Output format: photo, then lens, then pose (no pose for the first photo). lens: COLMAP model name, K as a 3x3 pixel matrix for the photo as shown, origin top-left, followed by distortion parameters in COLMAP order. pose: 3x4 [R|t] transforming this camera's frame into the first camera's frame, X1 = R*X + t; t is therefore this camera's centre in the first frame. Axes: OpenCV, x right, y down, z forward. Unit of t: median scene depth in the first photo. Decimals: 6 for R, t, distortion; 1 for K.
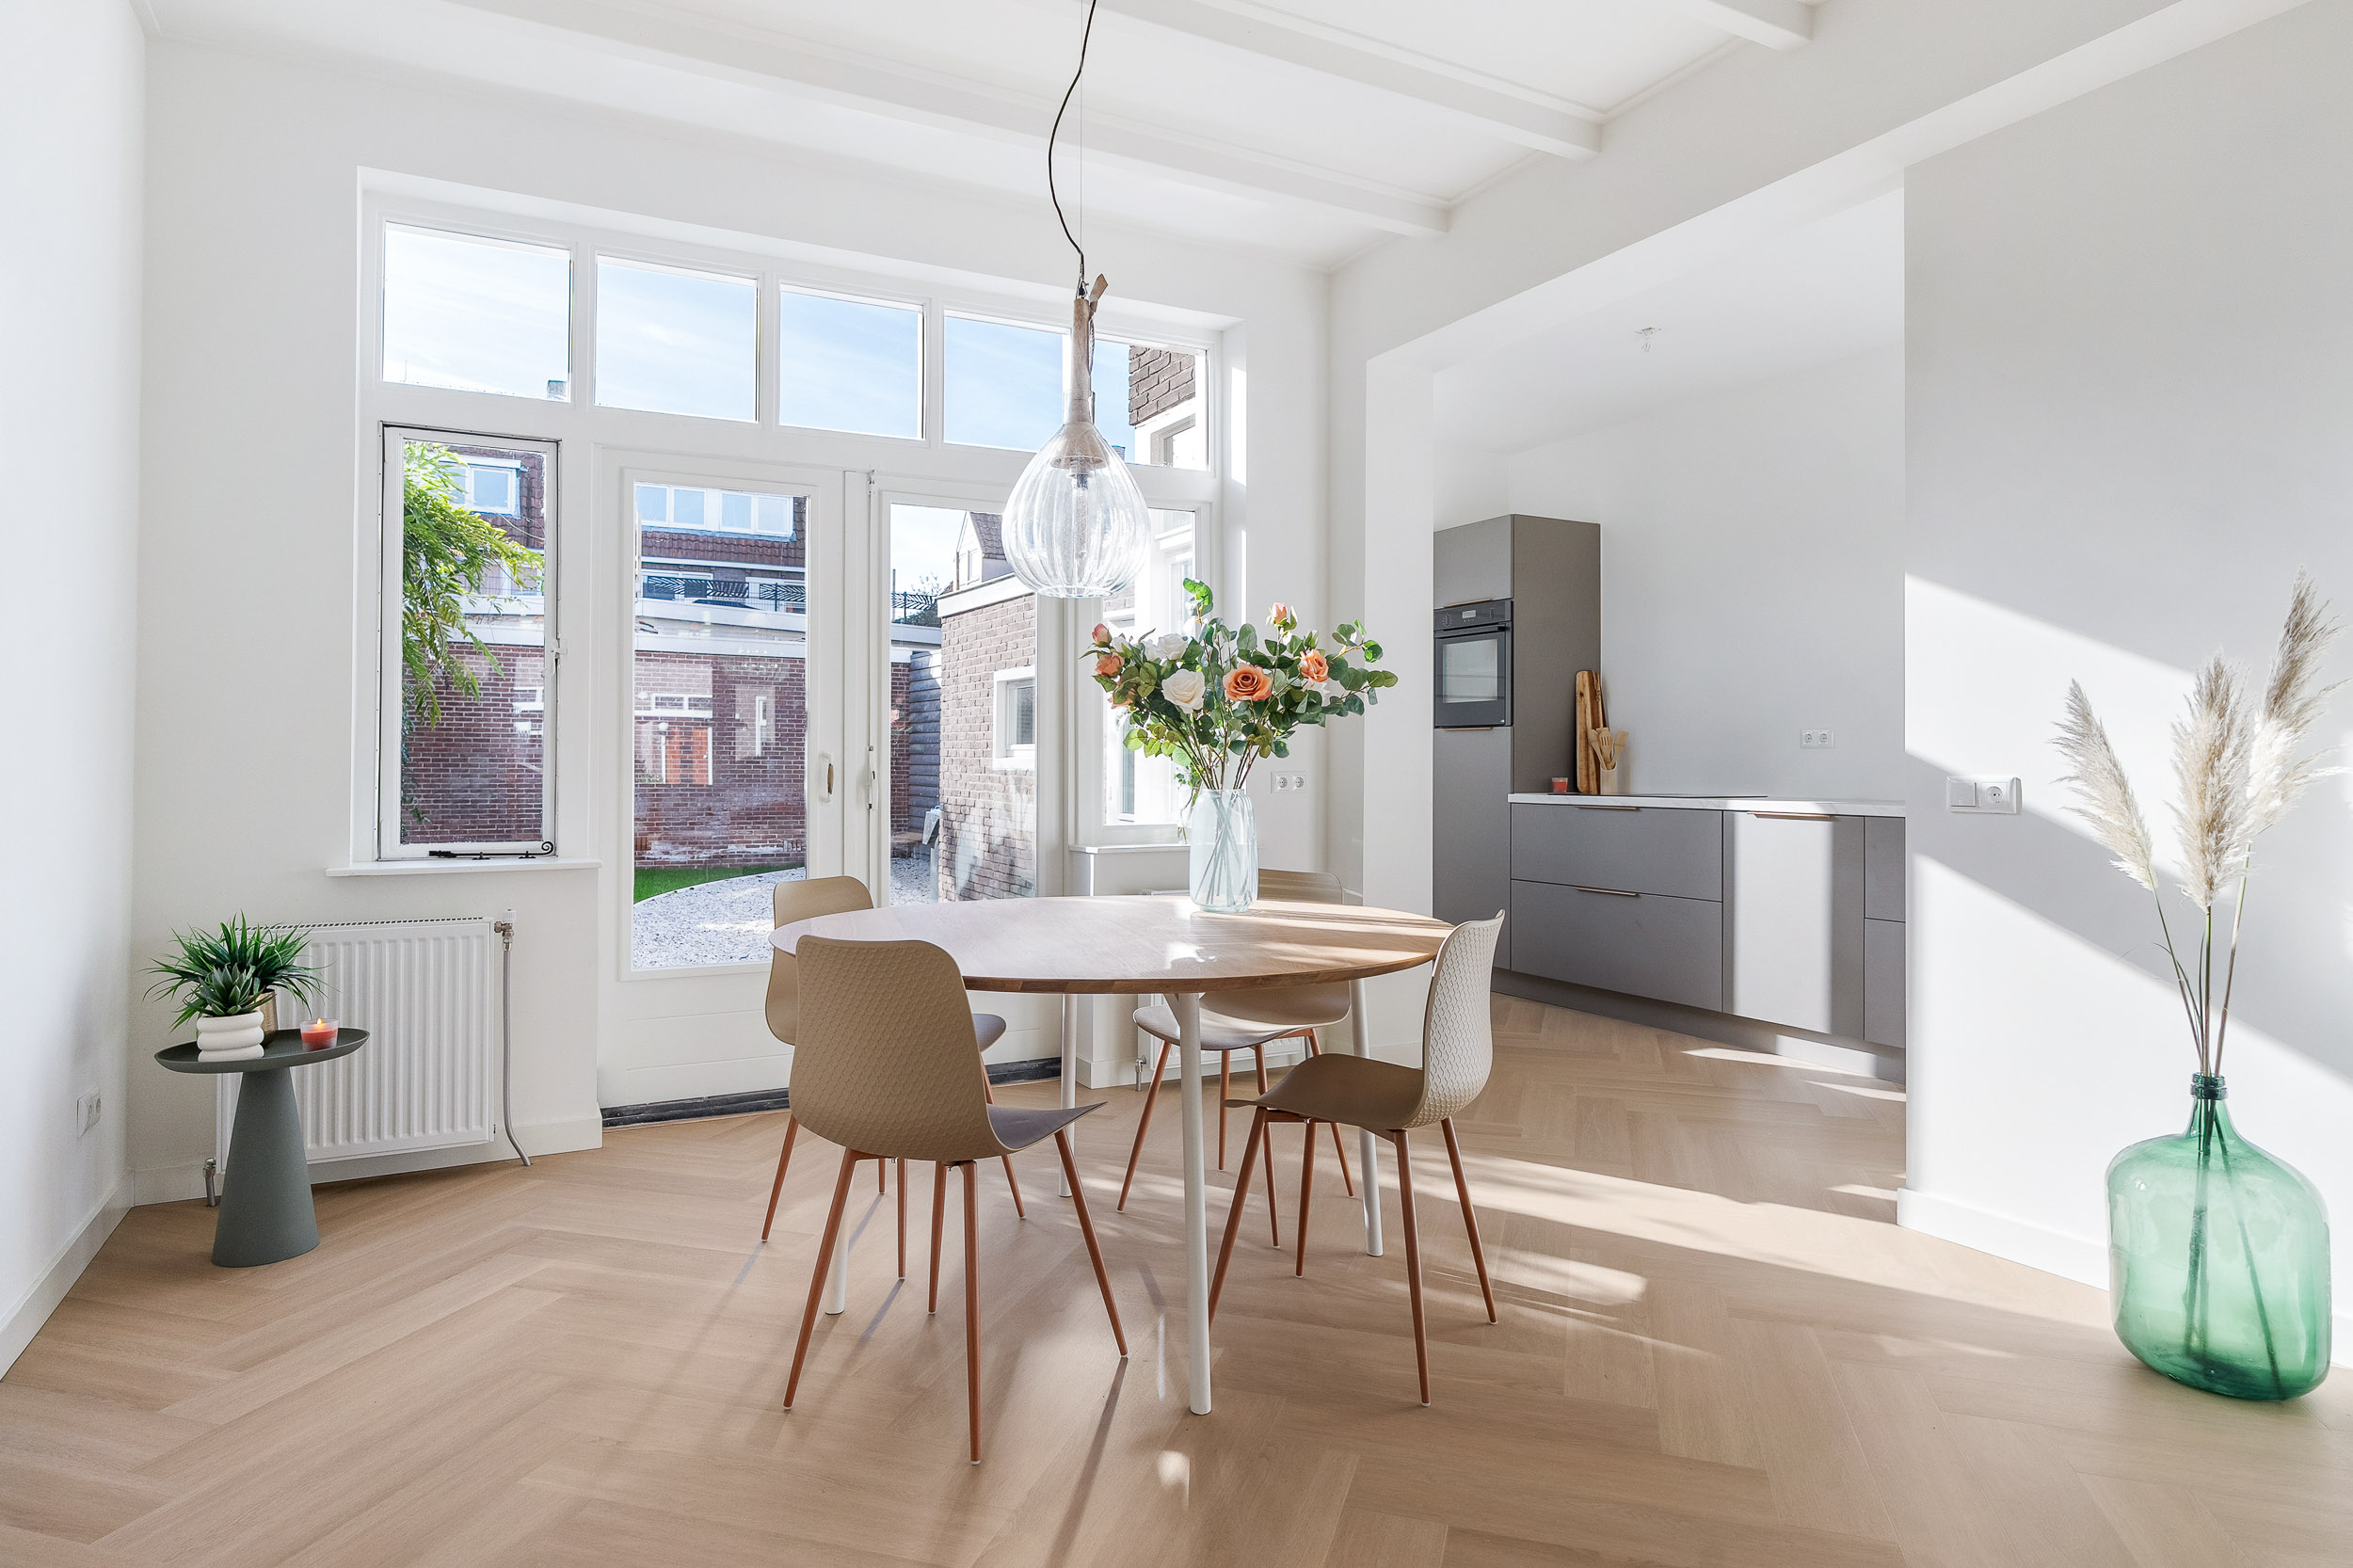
lens RADIAL K [[1357.8, 0, 1181.3], [0, 1357.8, 755.4], [0, 0, 1]] dist [-0.005420, -0.000324]
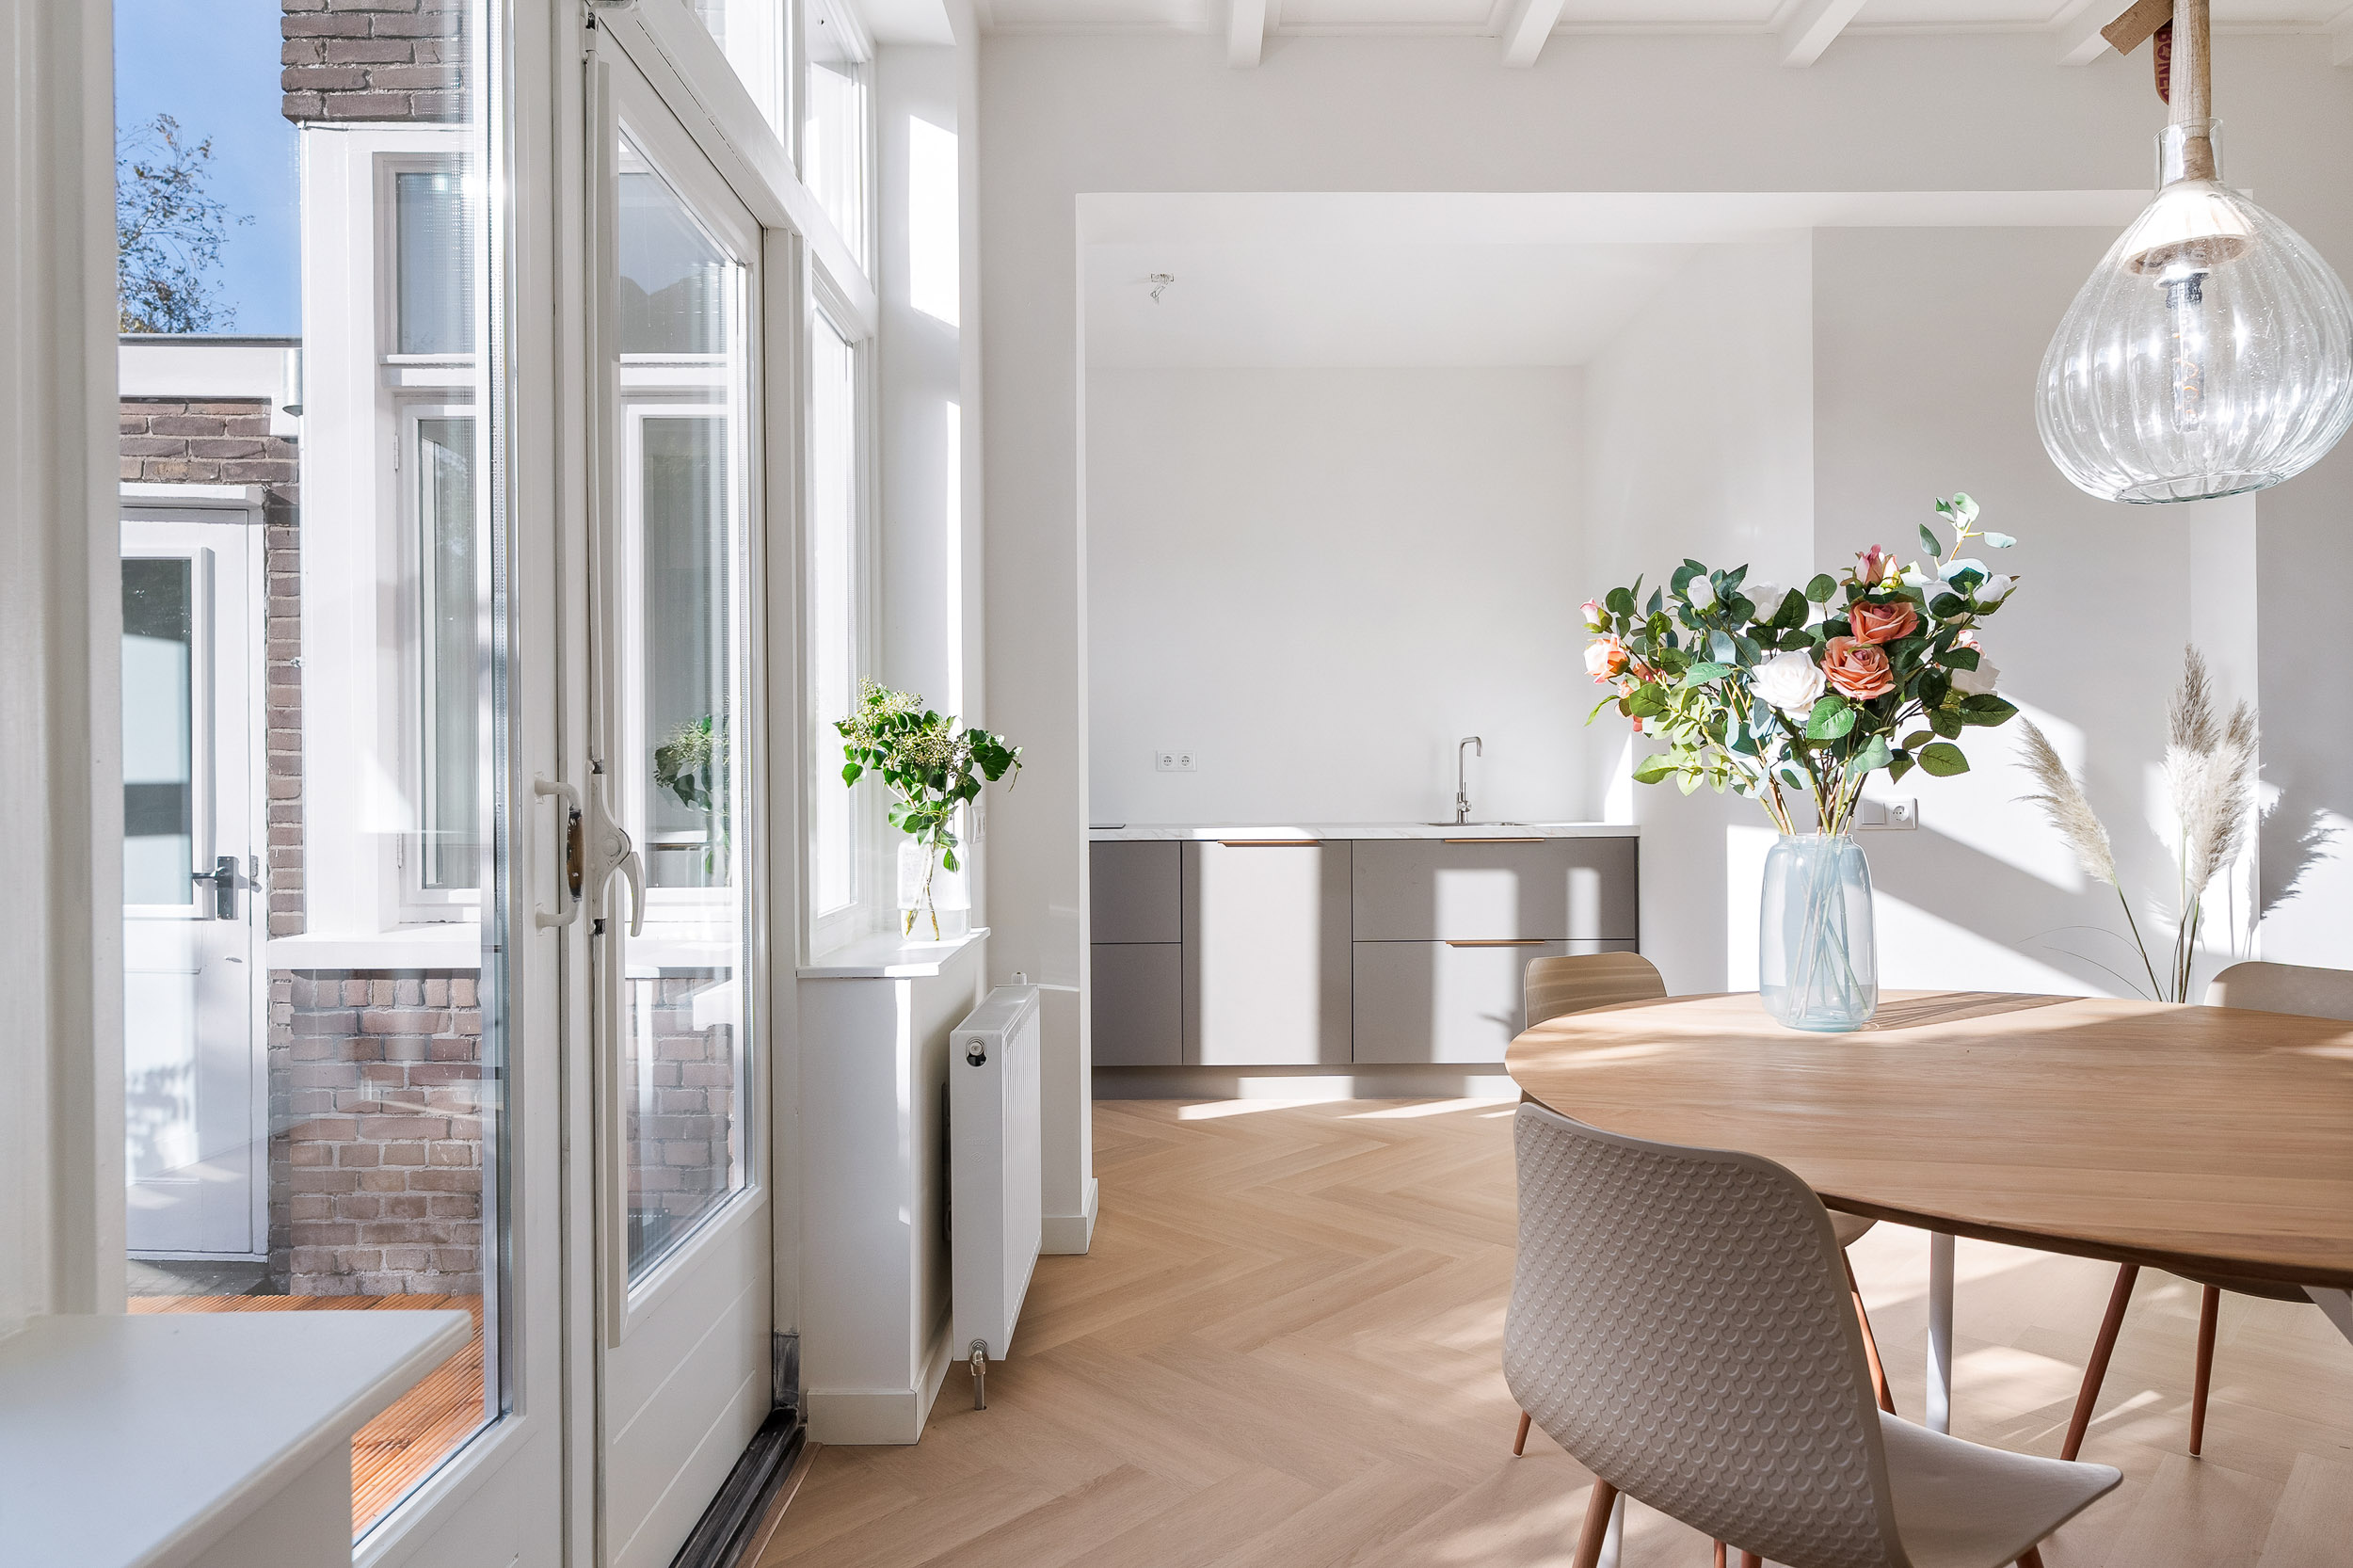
lens RADIAL K [[1363.2, 0, 1180.6], [0, 1363.2, 775.8], [0, 0, 1]] dist [0.002028, 0.000913]
pose [[0.463944, -0.002630, 0.885861, -0.323758], [0.002309, 0.999996, 0.001760, -0.002917], [-0.885862, 0.001229, 0.463948, 0.473042]]
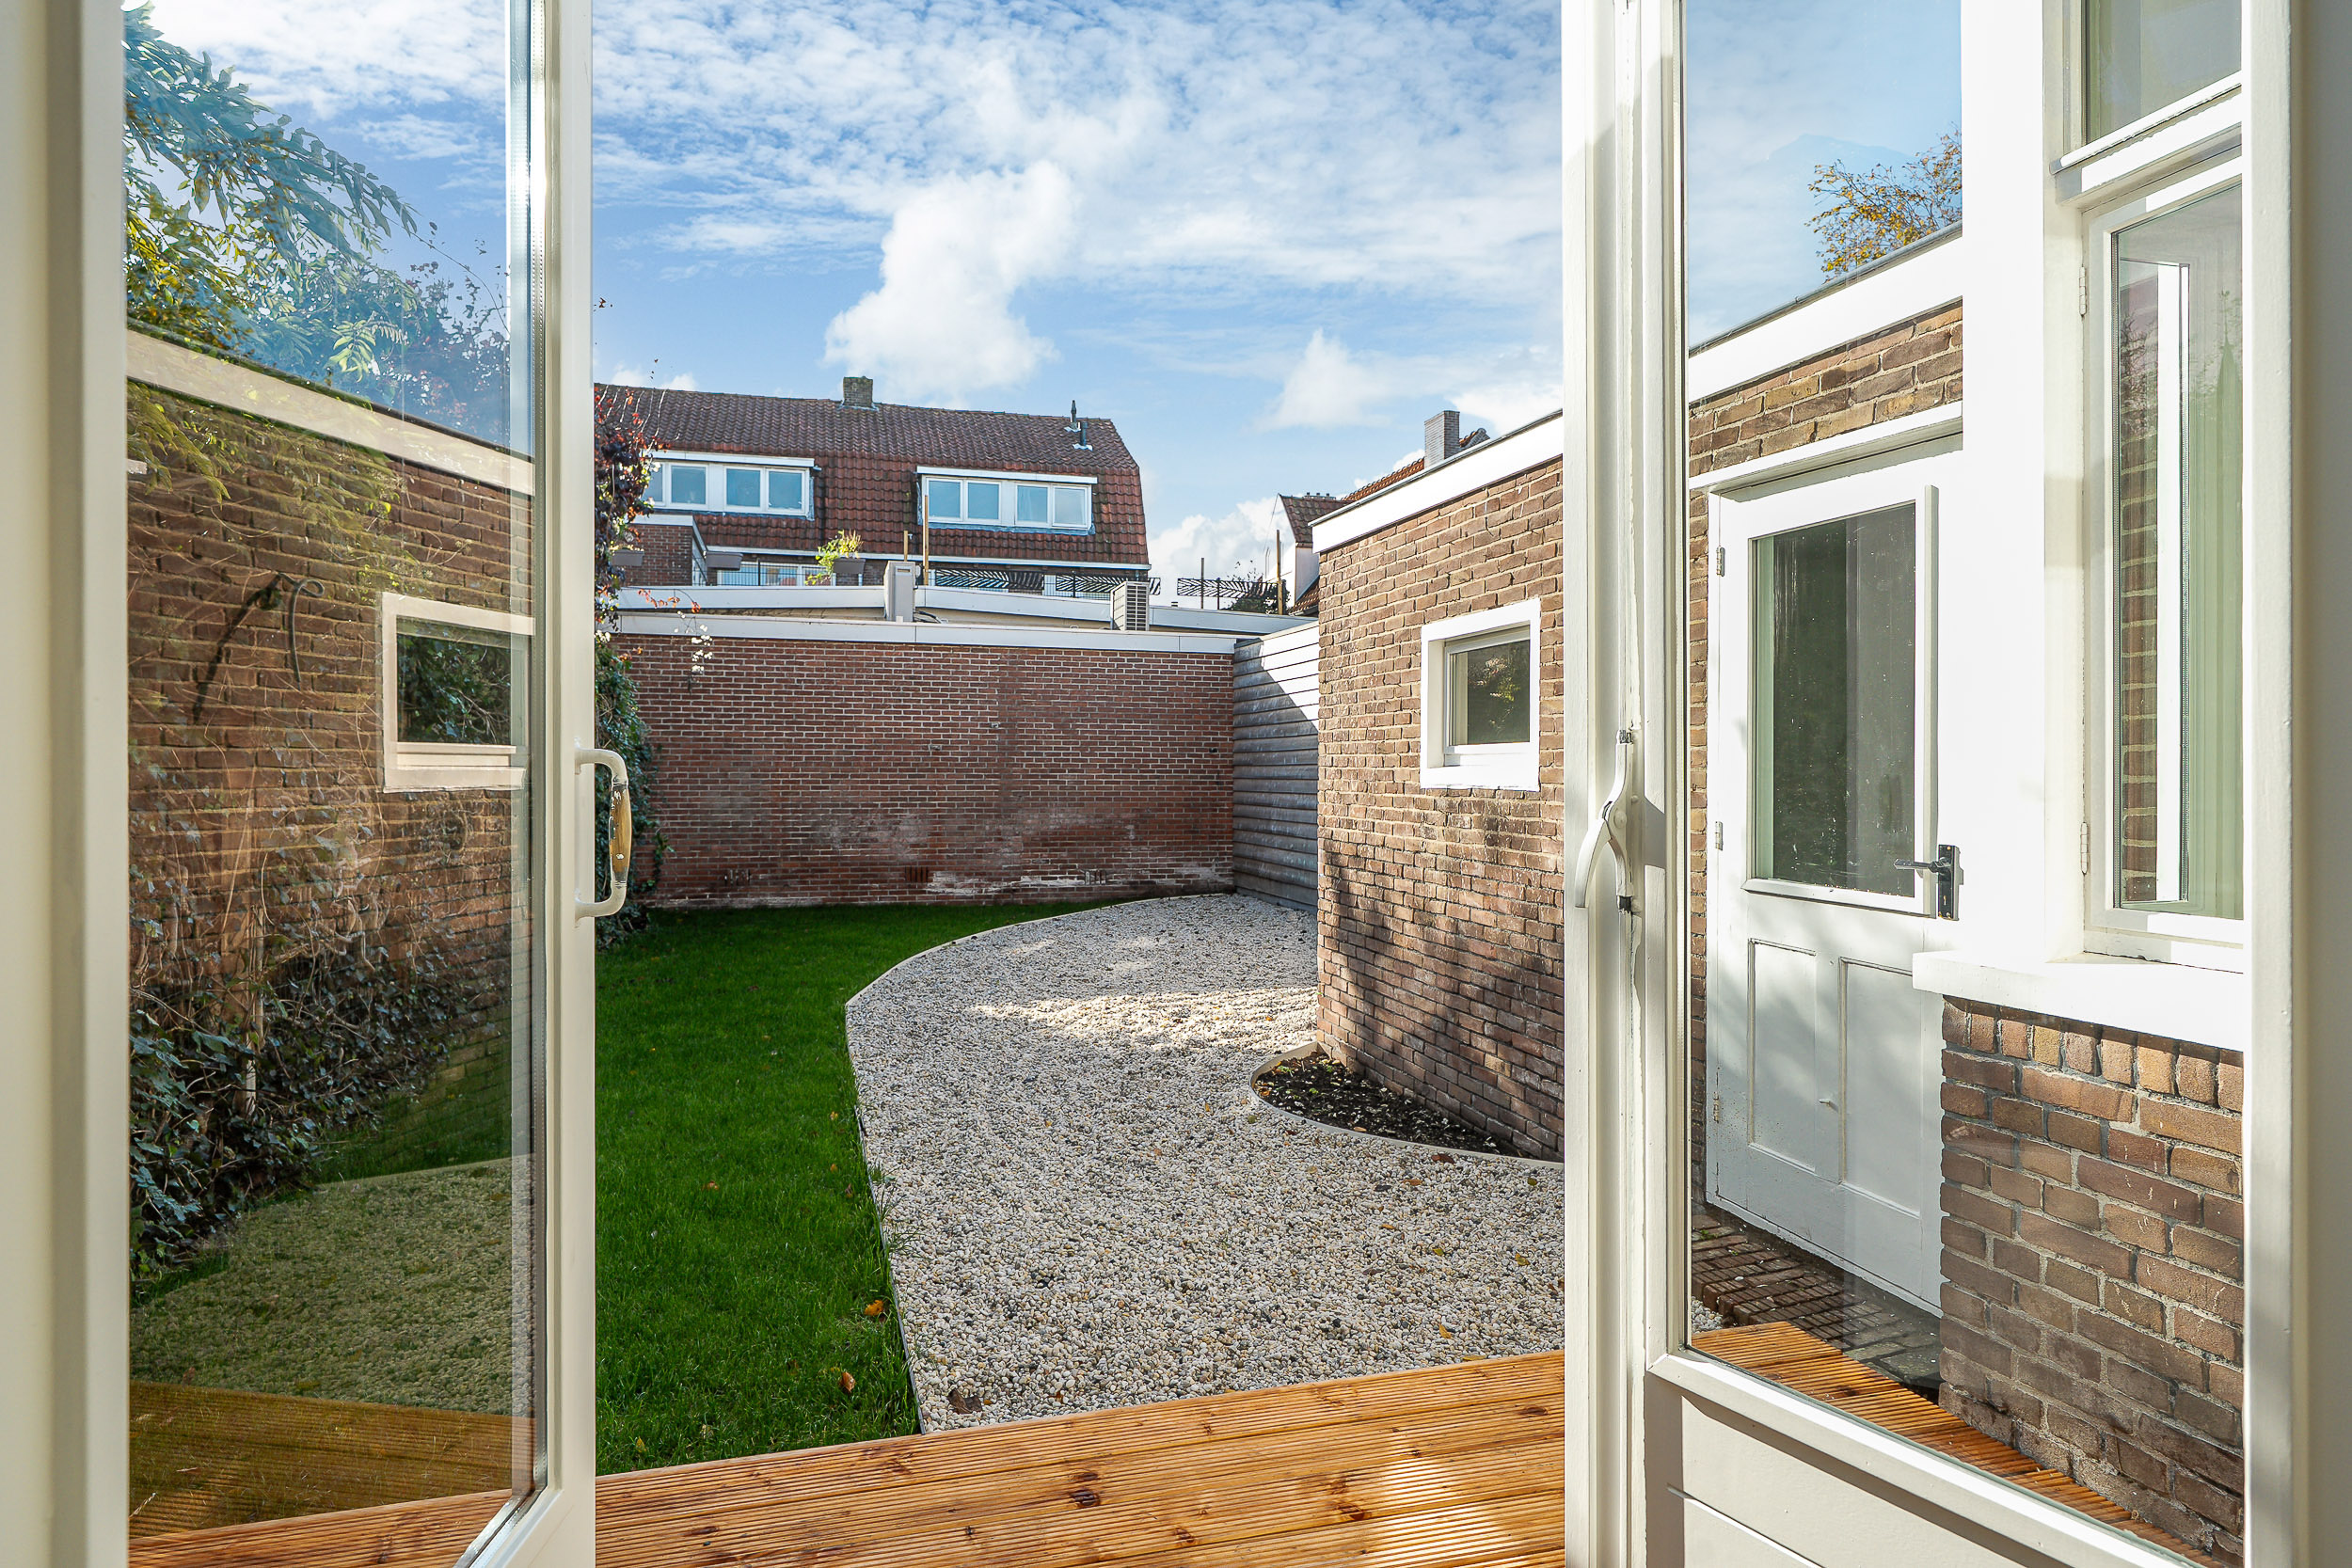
lens RADIAL K [[1362.5, 0, 1180.1], [0, 1362.5, 775.8], [0, 0, 1]] dist [0.002028, 0.000913]
pose [[0.977178, -0.004615, -0.212372, -0.167562], [0.005891, 0.999968, 0.005377, 0.001917], [0.212340, -0.006506, 0.977174, 0.561236]]
